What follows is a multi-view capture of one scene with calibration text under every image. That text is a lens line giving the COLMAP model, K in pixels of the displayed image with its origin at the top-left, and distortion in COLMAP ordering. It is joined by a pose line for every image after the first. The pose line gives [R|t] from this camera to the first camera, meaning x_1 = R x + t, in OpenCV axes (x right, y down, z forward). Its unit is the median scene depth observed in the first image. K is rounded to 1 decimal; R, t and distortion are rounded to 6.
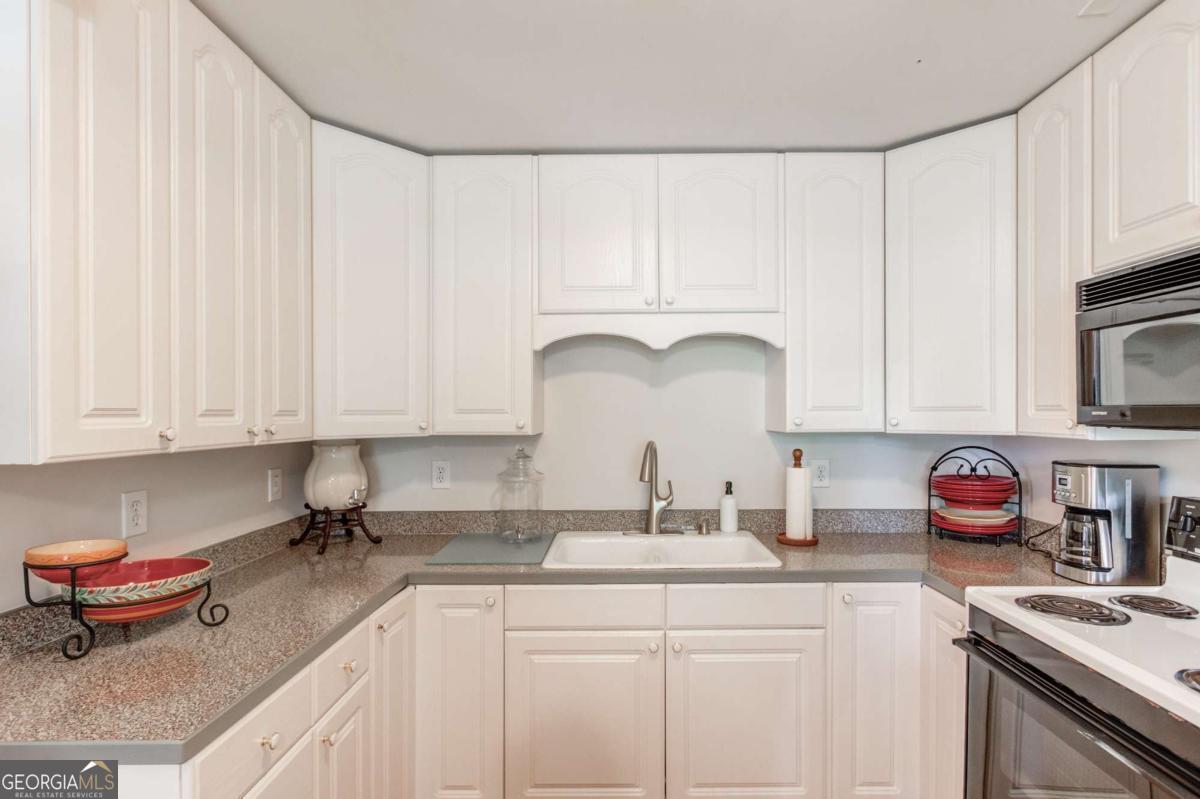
lens RADIAL K [[588.3, 0, 622.5], [0, 588.3, 413.3], [0, 0, 1]] dist [-0.006492, 0.003356]
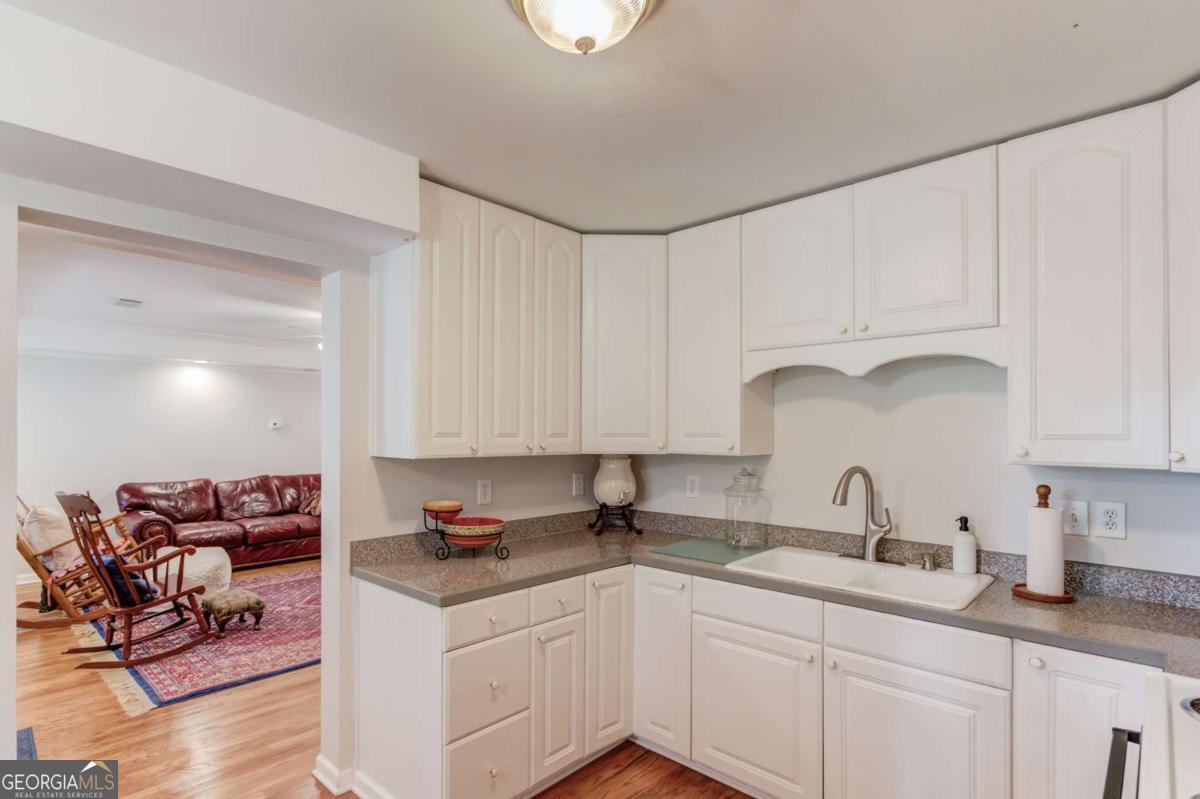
lens RADIAL K [[613.4, 0, 573.8], [0, 613.4, 427.9], [0, 0, 1]] dist [0.000250, 0.001726]
pose [[0.717765, 0.004832, -0.696269, 0.453907], [-0.009006, 0.999957, -0.002345, -0.012831], [0.696227, 0.007953, 0.717777, -0.094004]]
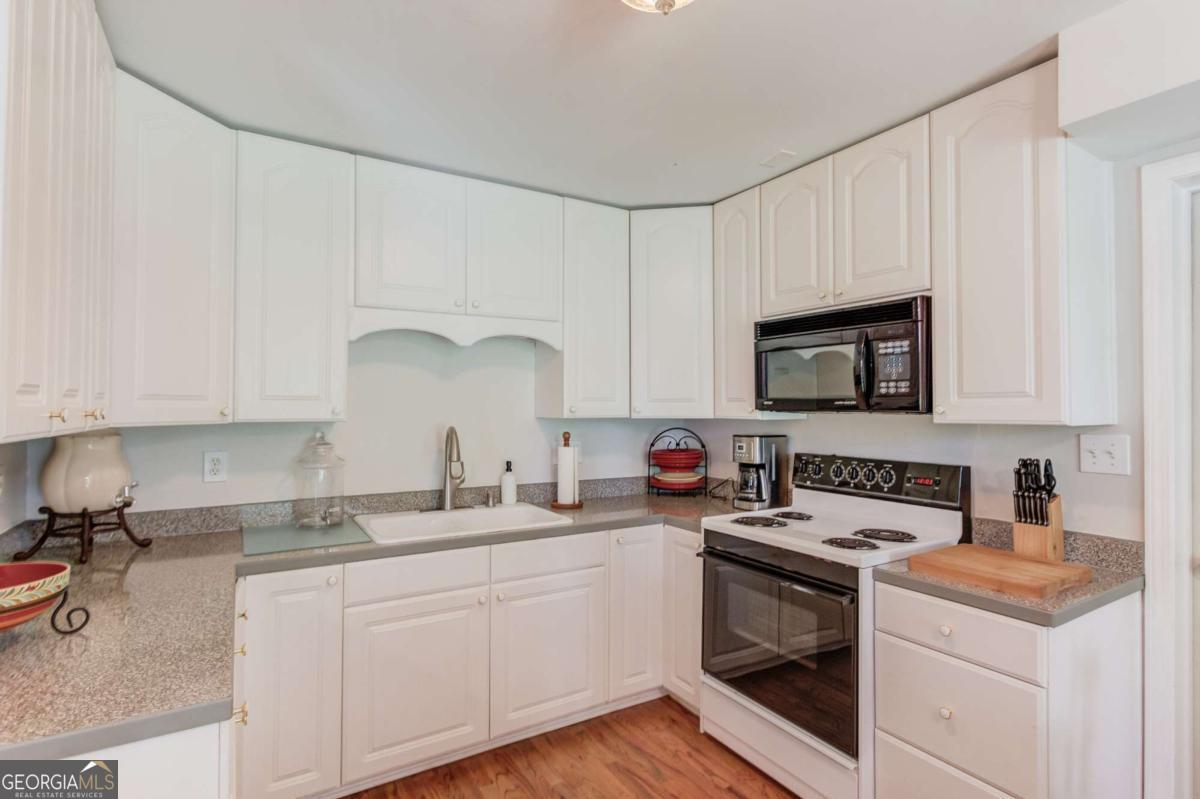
lens RADIAL K [[588.3, 0, 599.0], [0, 588.3, 393.7], [0, 0, 1]] dist [-0.006492, 0.003356]
pose [[0.854657, 0.017243, 0.518906, -0.312169], [-0.003929, 0.999635, -0.026745, 0.014163], [-0.519177, 0.020819, 0.854413, -0.114505]]
